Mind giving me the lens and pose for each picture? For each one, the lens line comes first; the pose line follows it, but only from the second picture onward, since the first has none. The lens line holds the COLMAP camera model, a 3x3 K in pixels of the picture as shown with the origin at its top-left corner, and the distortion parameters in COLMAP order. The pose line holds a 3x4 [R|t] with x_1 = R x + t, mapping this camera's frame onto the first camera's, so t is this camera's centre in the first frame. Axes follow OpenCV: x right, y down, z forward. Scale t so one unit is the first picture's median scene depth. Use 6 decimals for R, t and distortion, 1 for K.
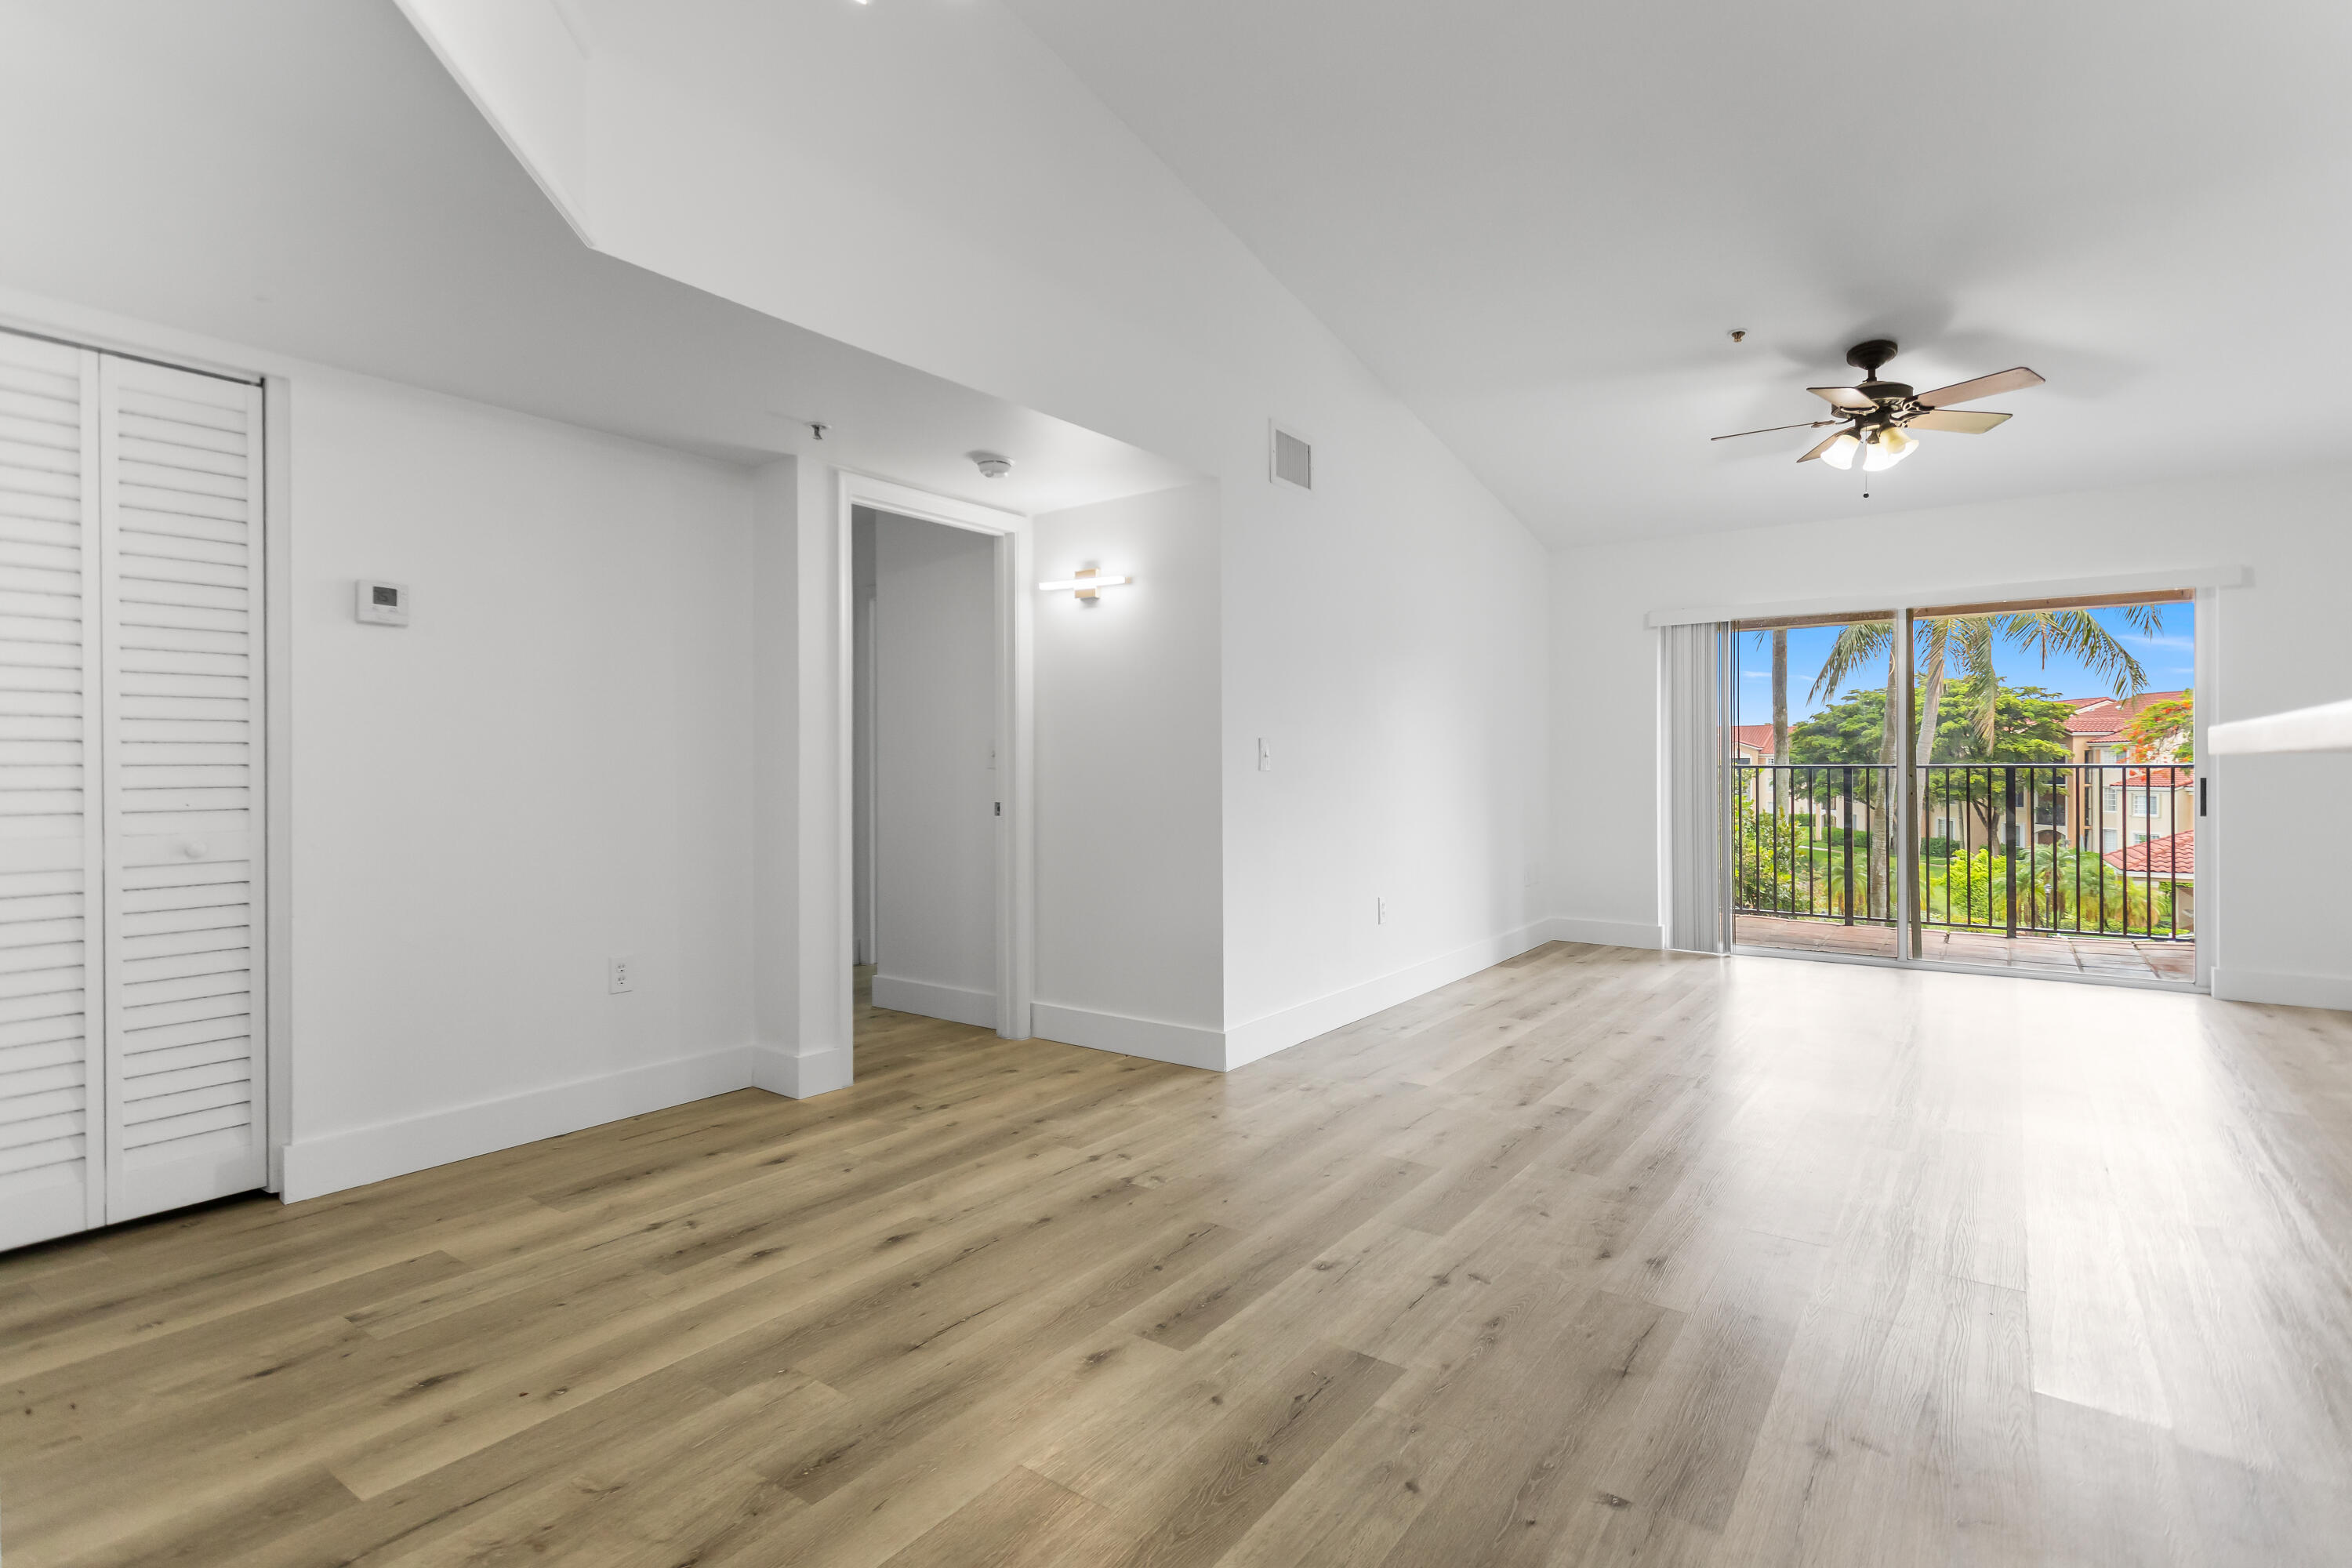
lens RADIAL K [[1138.6, 0, 1159.4], [0, 1138.6, 768.1], [0, 0, 1]] dist [0.009170, -0.000006]
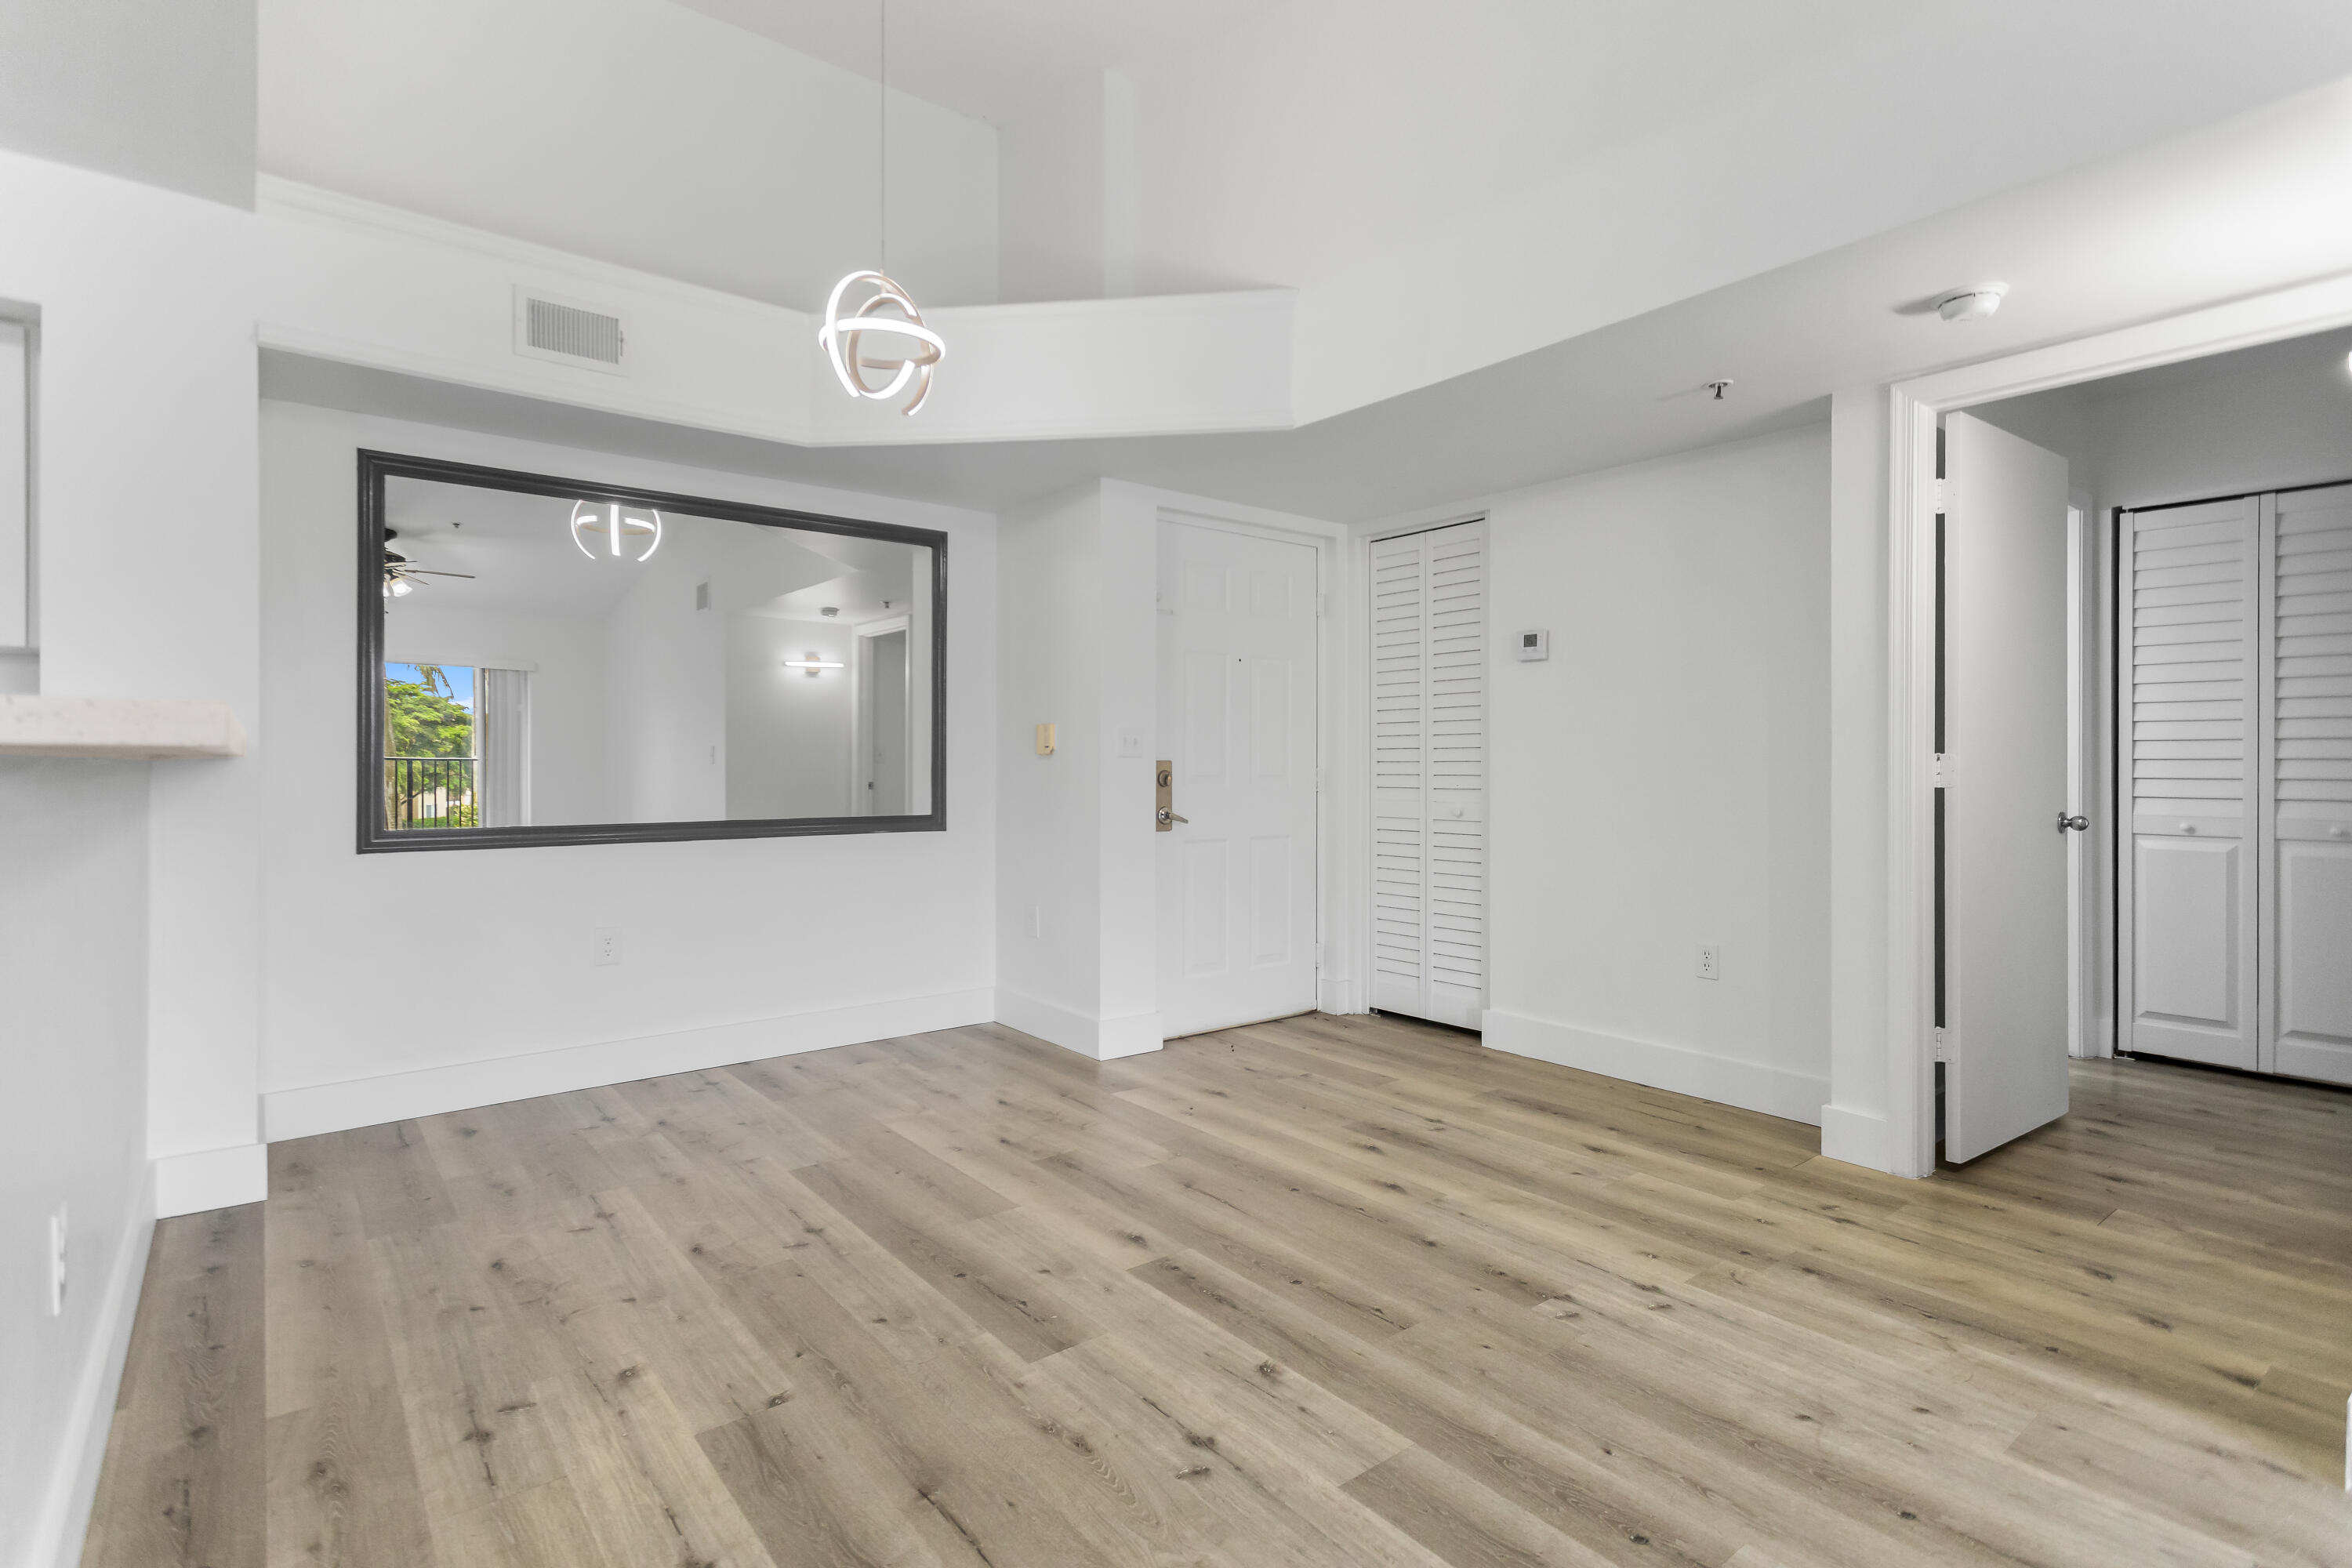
lens RADIAL K [[1139.9, 0, 1166.4], [0, 1139.9, 761.1], [0, 0, 1]] dist [0.006525, 0.000139]
pose [[-0.263201, -0.000234, -0.964741, 0.656655], [0.001106, 0.999999, -0.000545, -0.002169], [0.964740, -0.001210, -0.263201, 0.784655]]
